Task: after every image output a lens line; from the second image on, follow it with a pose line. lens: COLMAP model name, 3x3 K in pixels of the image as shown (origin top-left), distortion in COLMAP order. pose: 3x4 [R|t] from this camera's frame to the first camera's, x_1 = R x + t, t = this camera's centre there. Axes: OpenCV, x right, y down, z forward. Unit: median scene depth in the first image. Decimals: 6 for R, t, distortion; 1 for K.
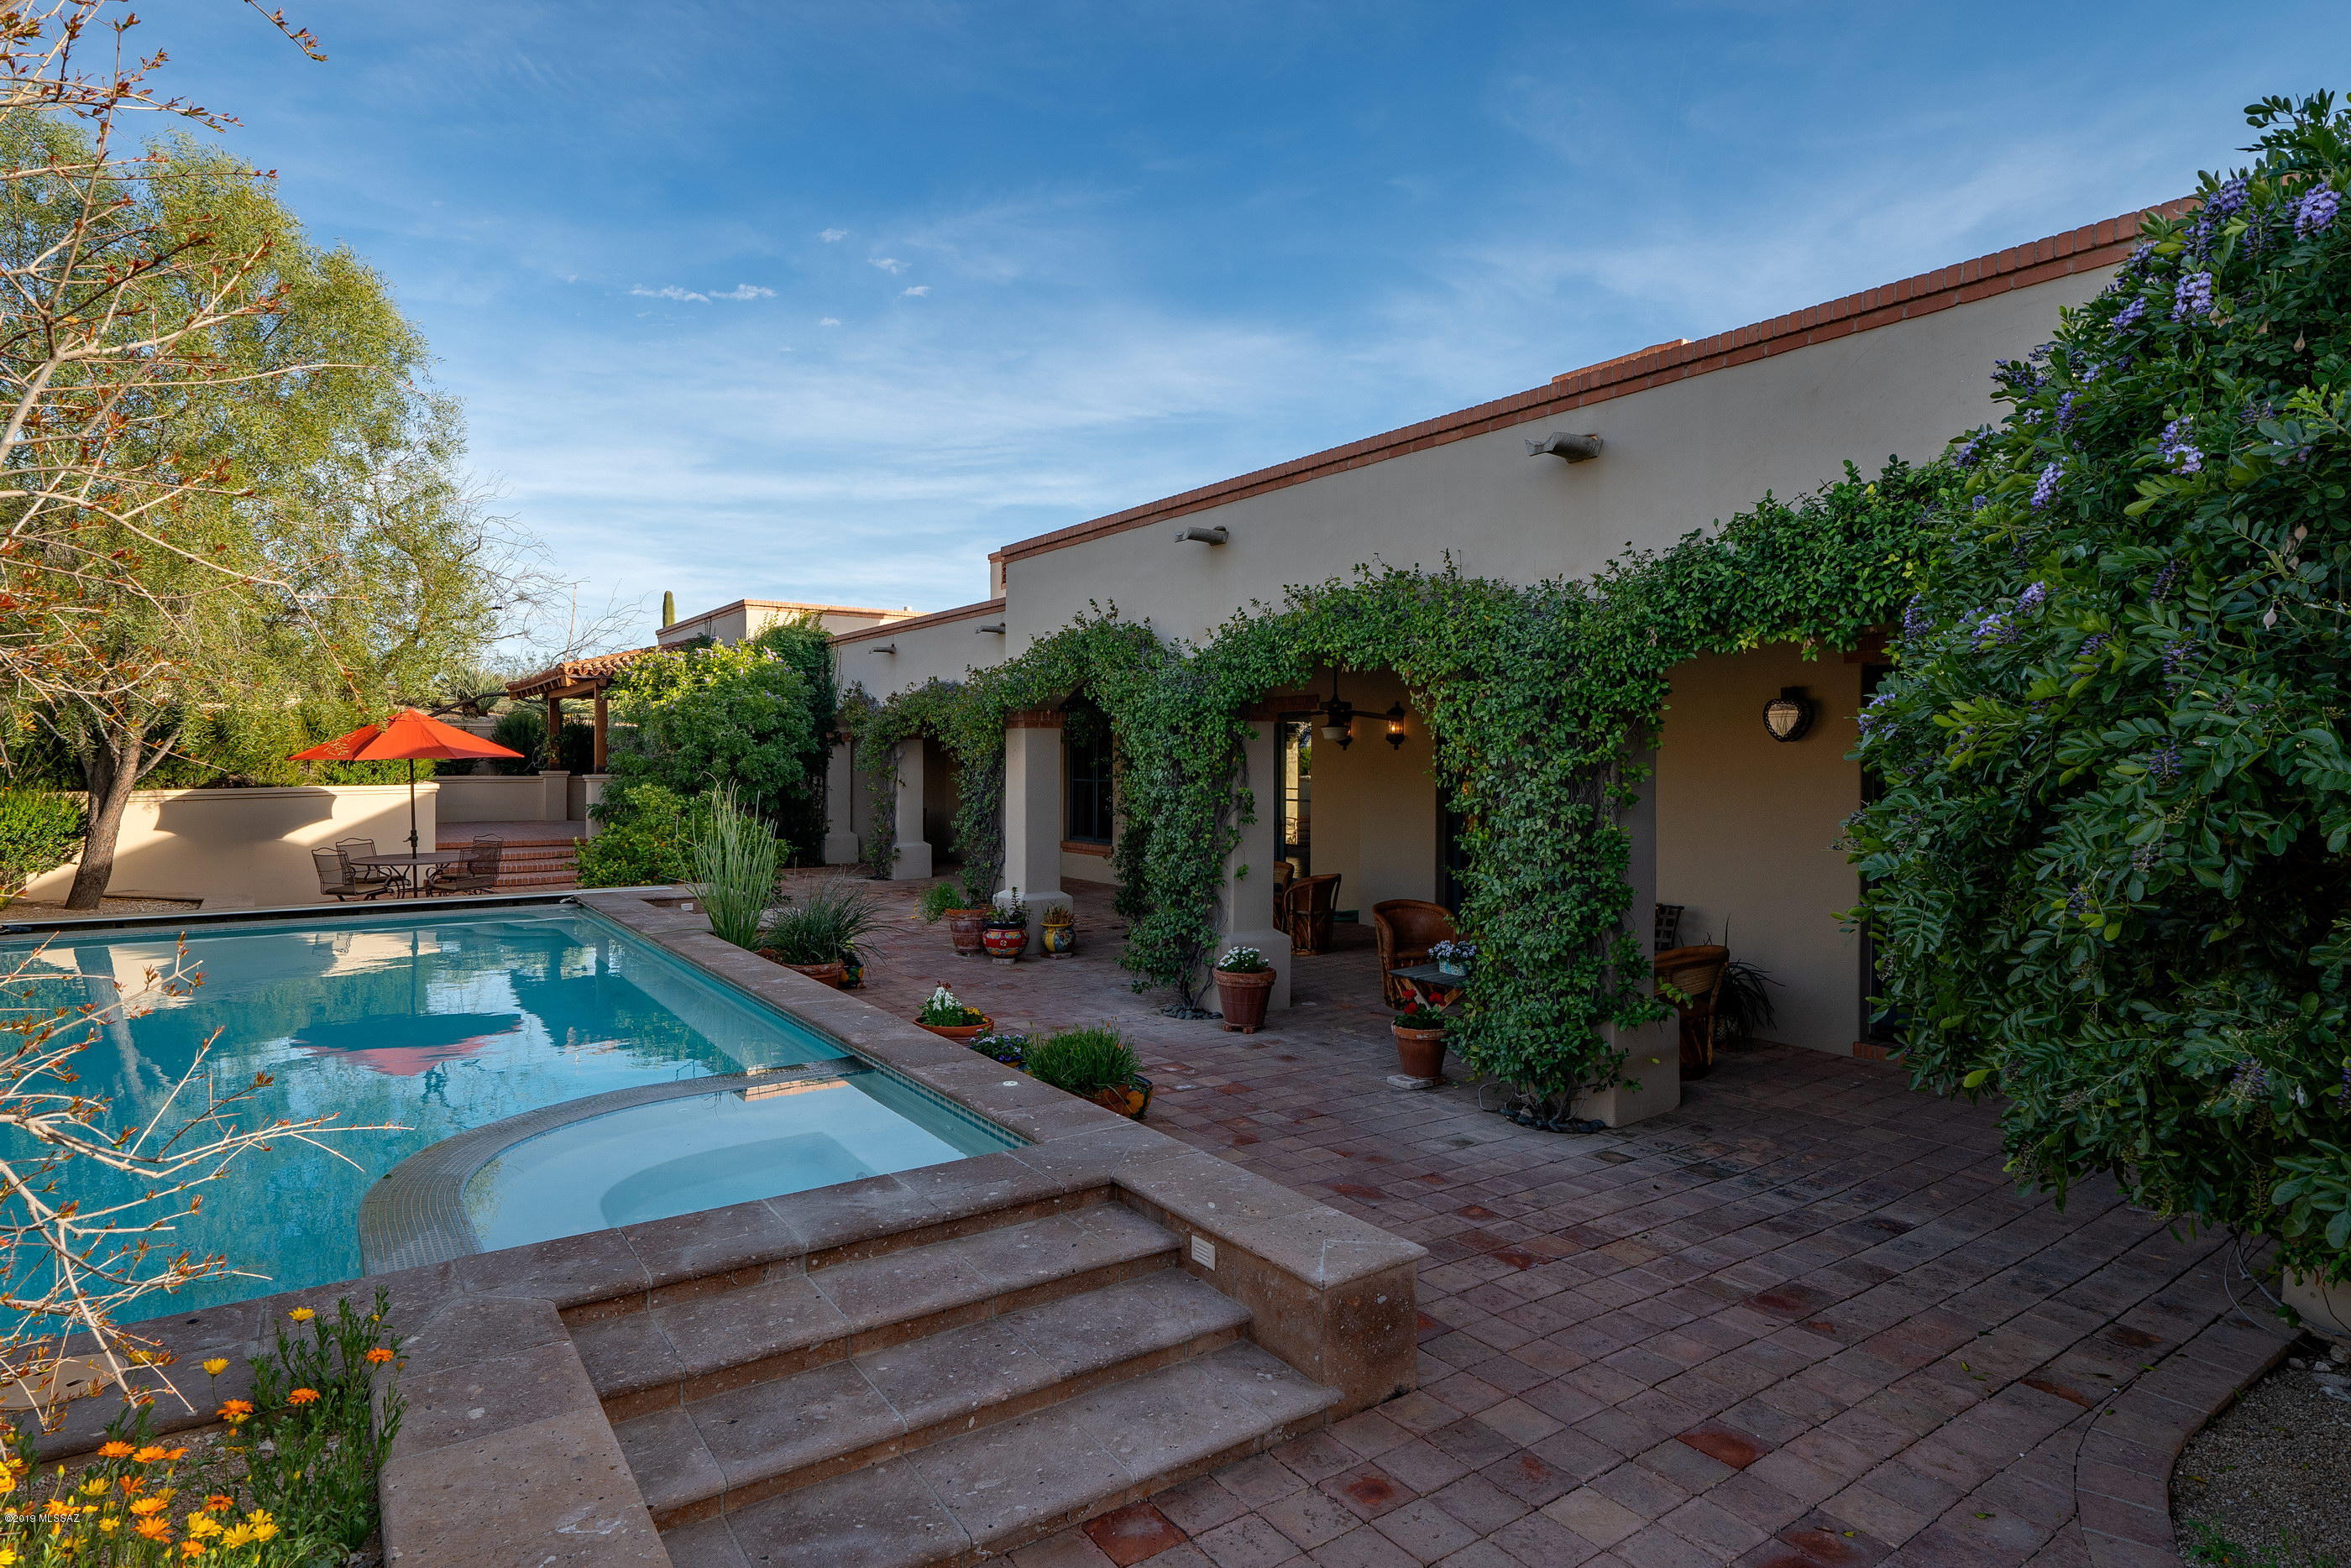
lens RADIAL K [[1235.8, 0, 1100.9], [0, 1235.8, 765.3], [0, 0, 1]] dist [-0.012048, -0.001248]
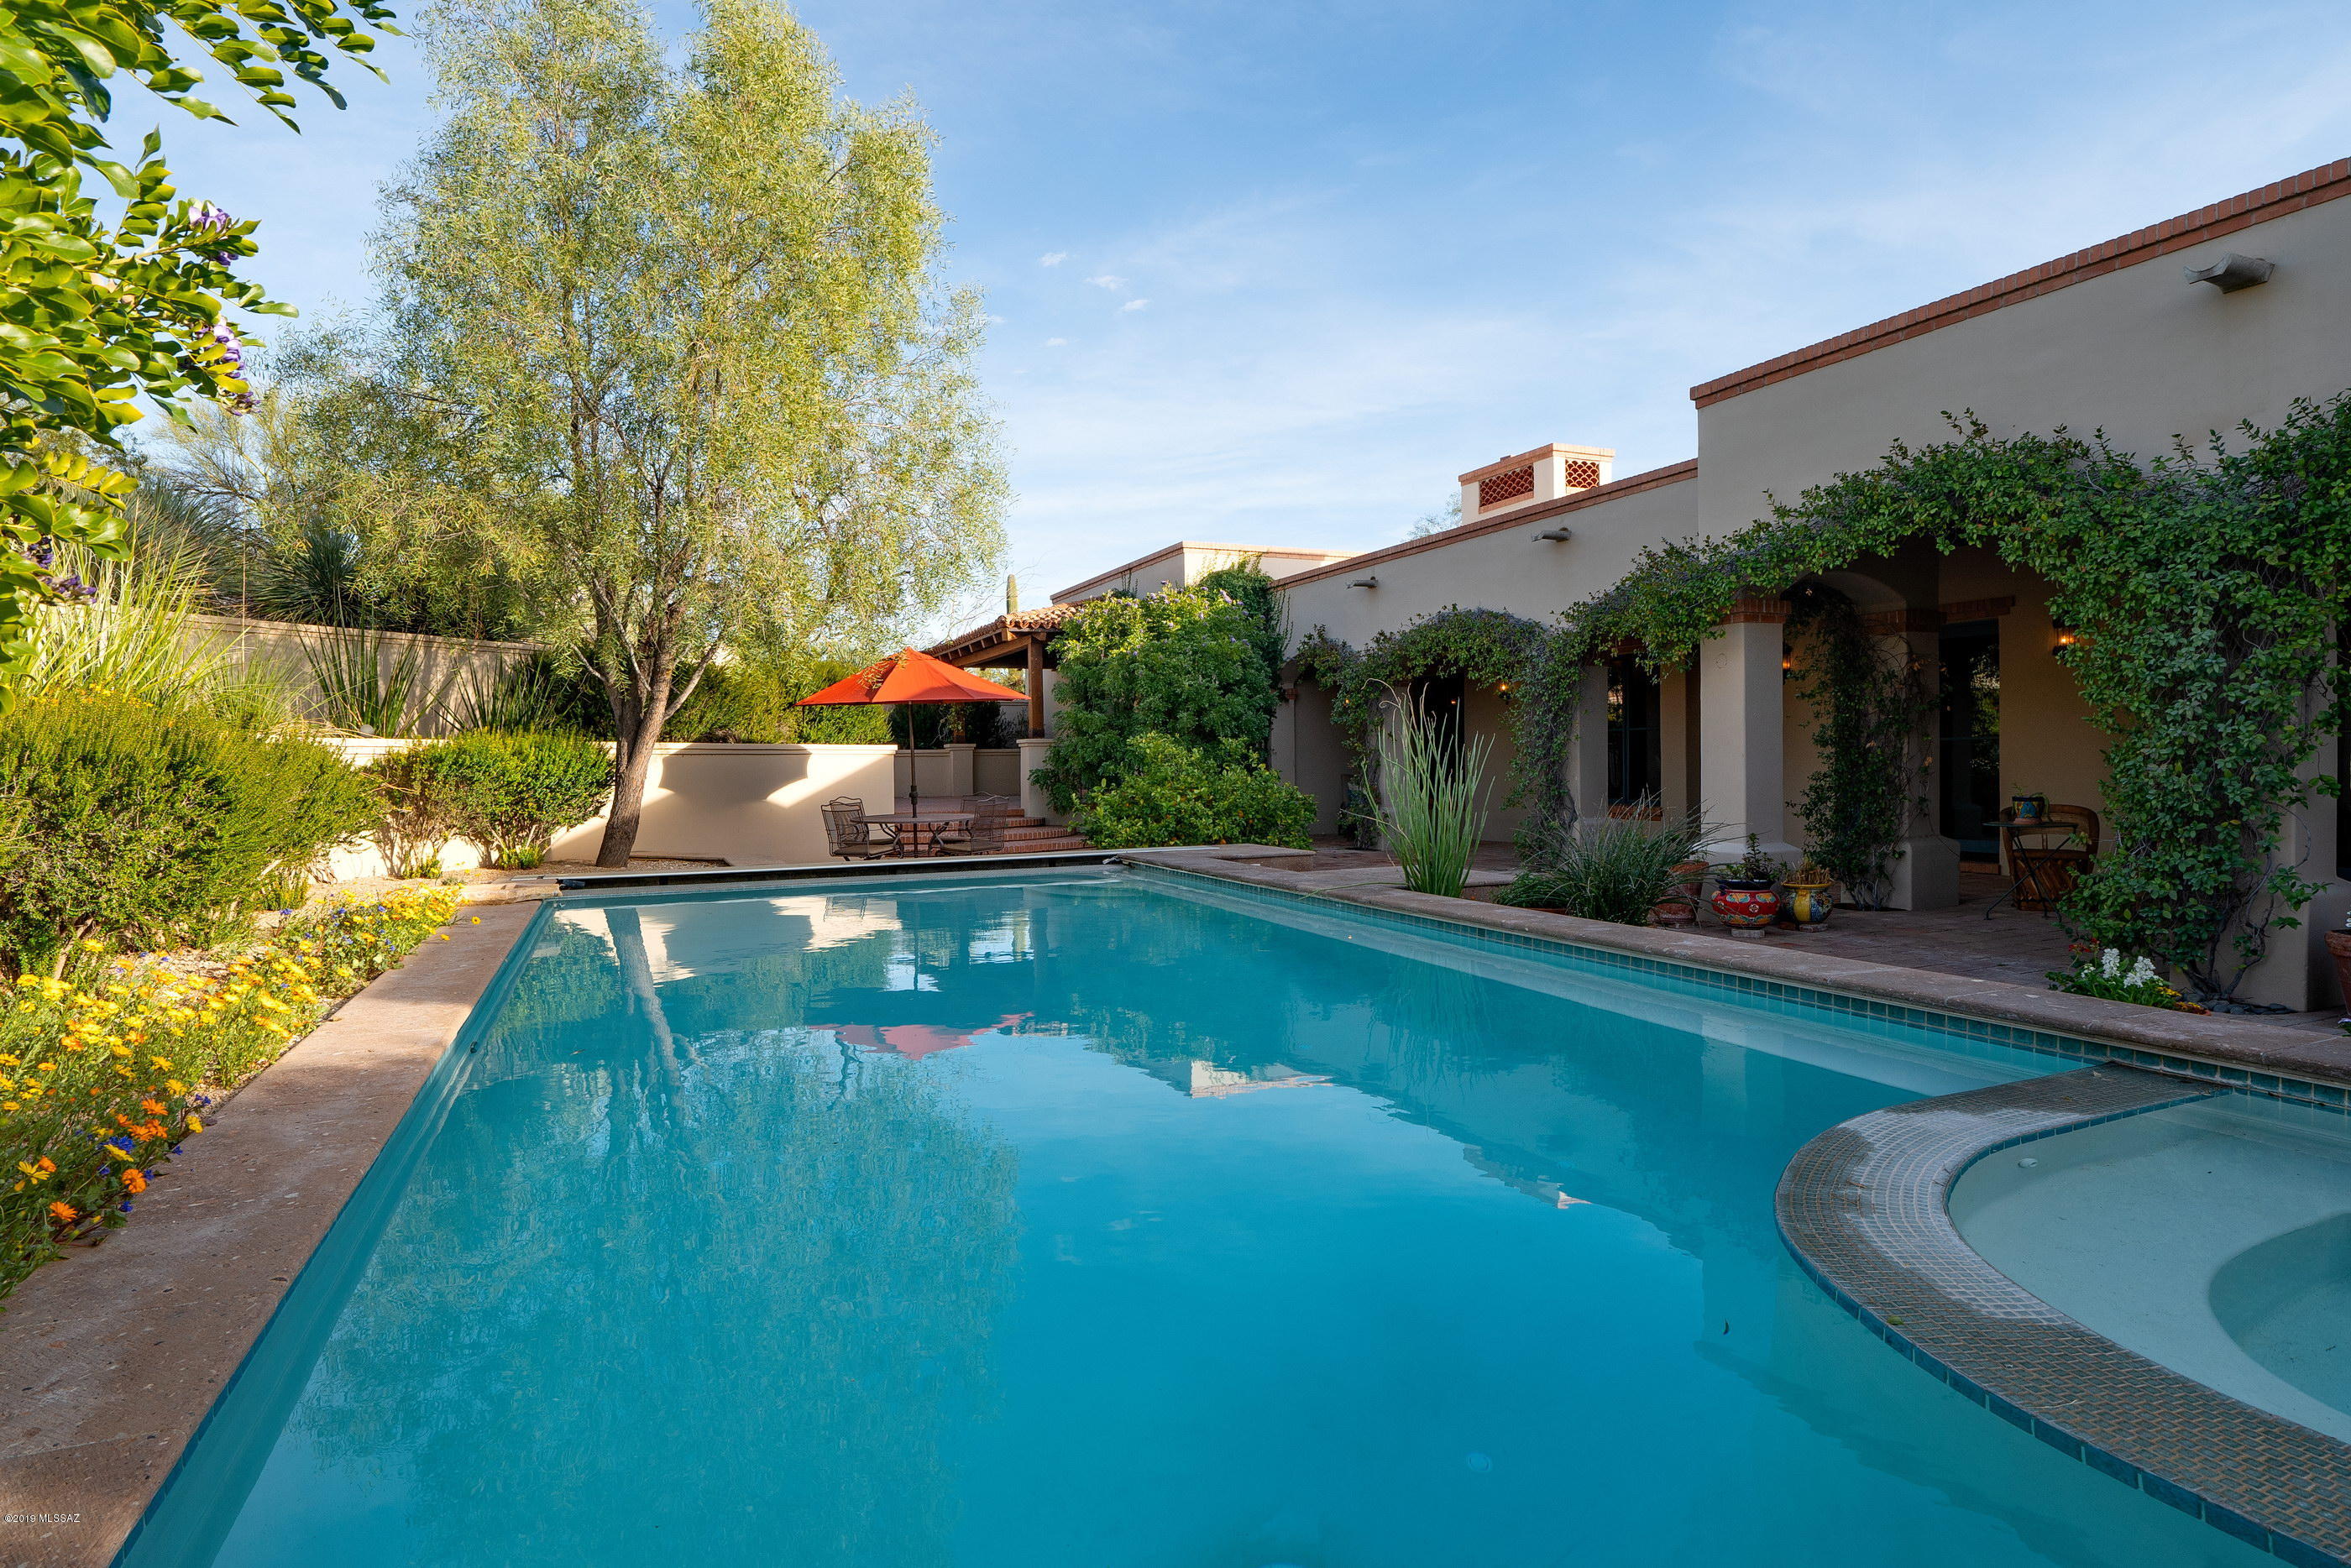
lens RADIAL K [[1235.8, 0, 1077.8], [0, 1235.8, 770.0], [0, 0, 1]] dist [-0.012048, -0.001248]
pose [[0.977930, -0.018191, -0.208139, -0.253410], [0.018214, 0.999832, -0.001809, 0.044165], [0.208137, -0.002021, 0.978098, 0.155837]]
